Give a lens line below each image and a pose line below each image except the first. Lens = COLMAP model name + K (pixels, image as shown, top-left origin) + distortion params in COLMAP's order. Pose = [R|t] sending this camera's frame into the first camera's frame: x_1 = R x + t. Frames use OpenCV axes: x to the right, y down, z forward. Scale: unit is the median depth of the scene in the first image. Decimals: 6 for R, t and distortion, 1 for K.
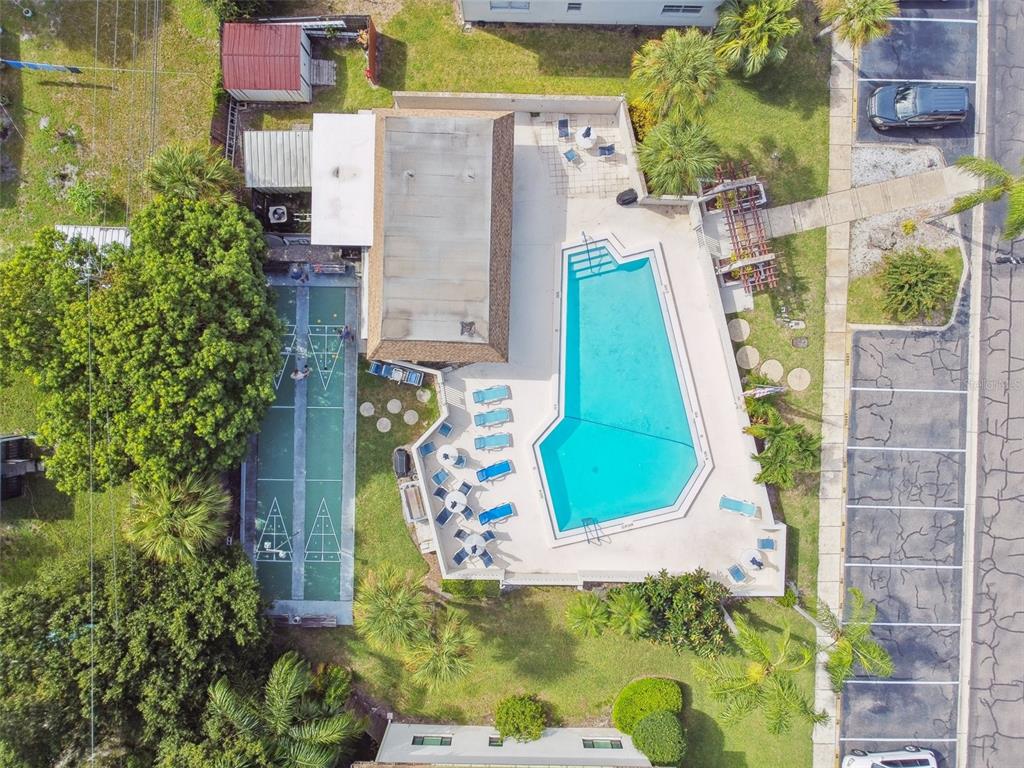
lens RADIAL K [[782.0, 0, 508.9], [0, 782.0, 376.4], [0, 0, 1]] dist [0.005869, -0.006779]
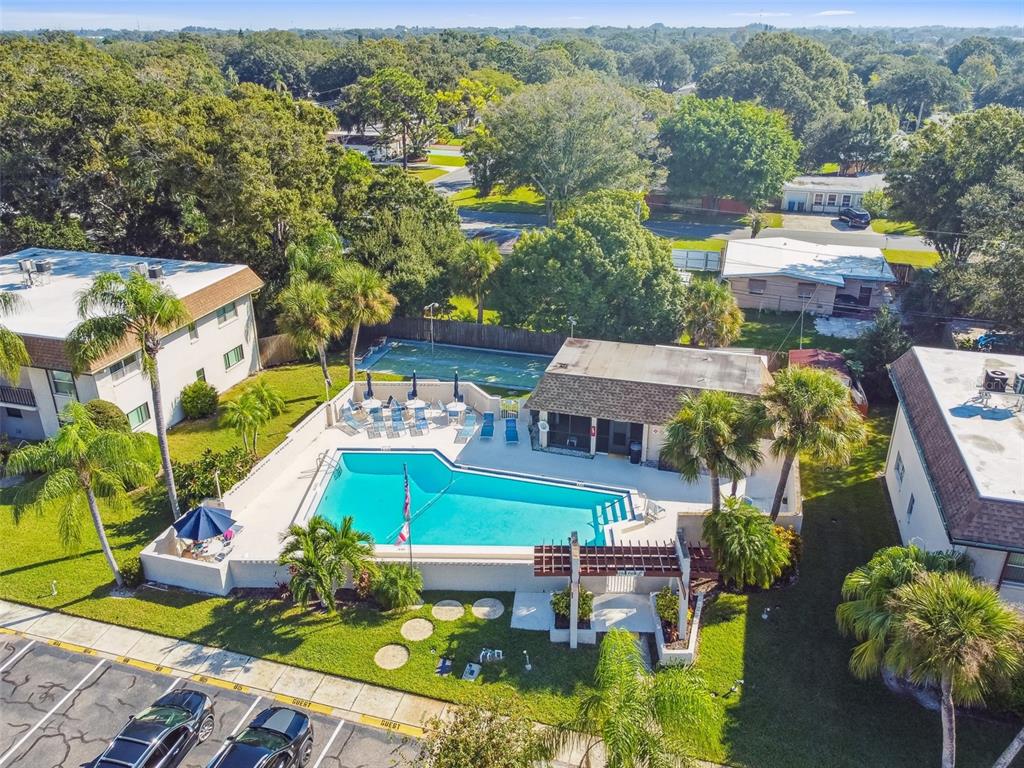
lens RADIAL K [[800.2, 0, 512.0], [0, 800.2, 384.0], [0, 0, 1]] dist [0.005257, 0.001396]
pose [[-0.257621, 0.394631, -0.881985, 0.884203], [-0.965915, -0.129076, 0.224384, -0.226820], [-0.025294, 0.909728, 0.414433, 0.513896]]
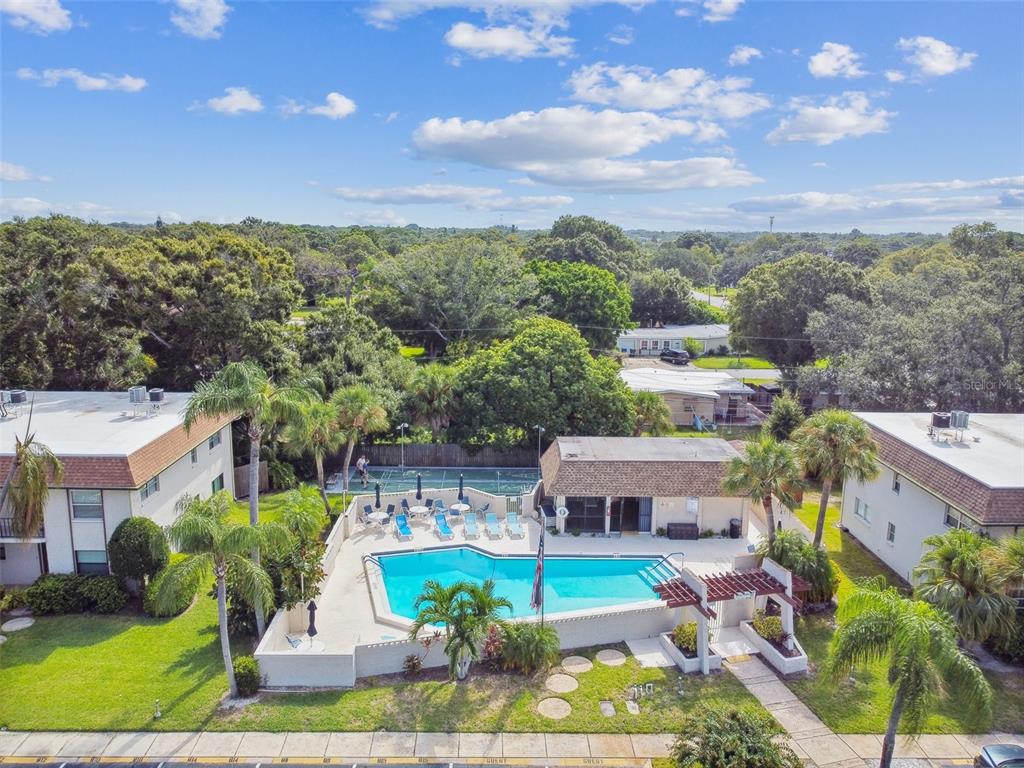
lens RADIAL K [[782.0, 0, 508.9], [0, 782.0, 376.4], [0, 0, 1]] dist [0.005869, -0.006779]
pose [[0.033808, 0.183801, -0.982382, 1.020744], [-0.998688, -0.031614, -0.040284, 0.082857], [-0.038461, 0.982455, 0.182491, 0.607889]]
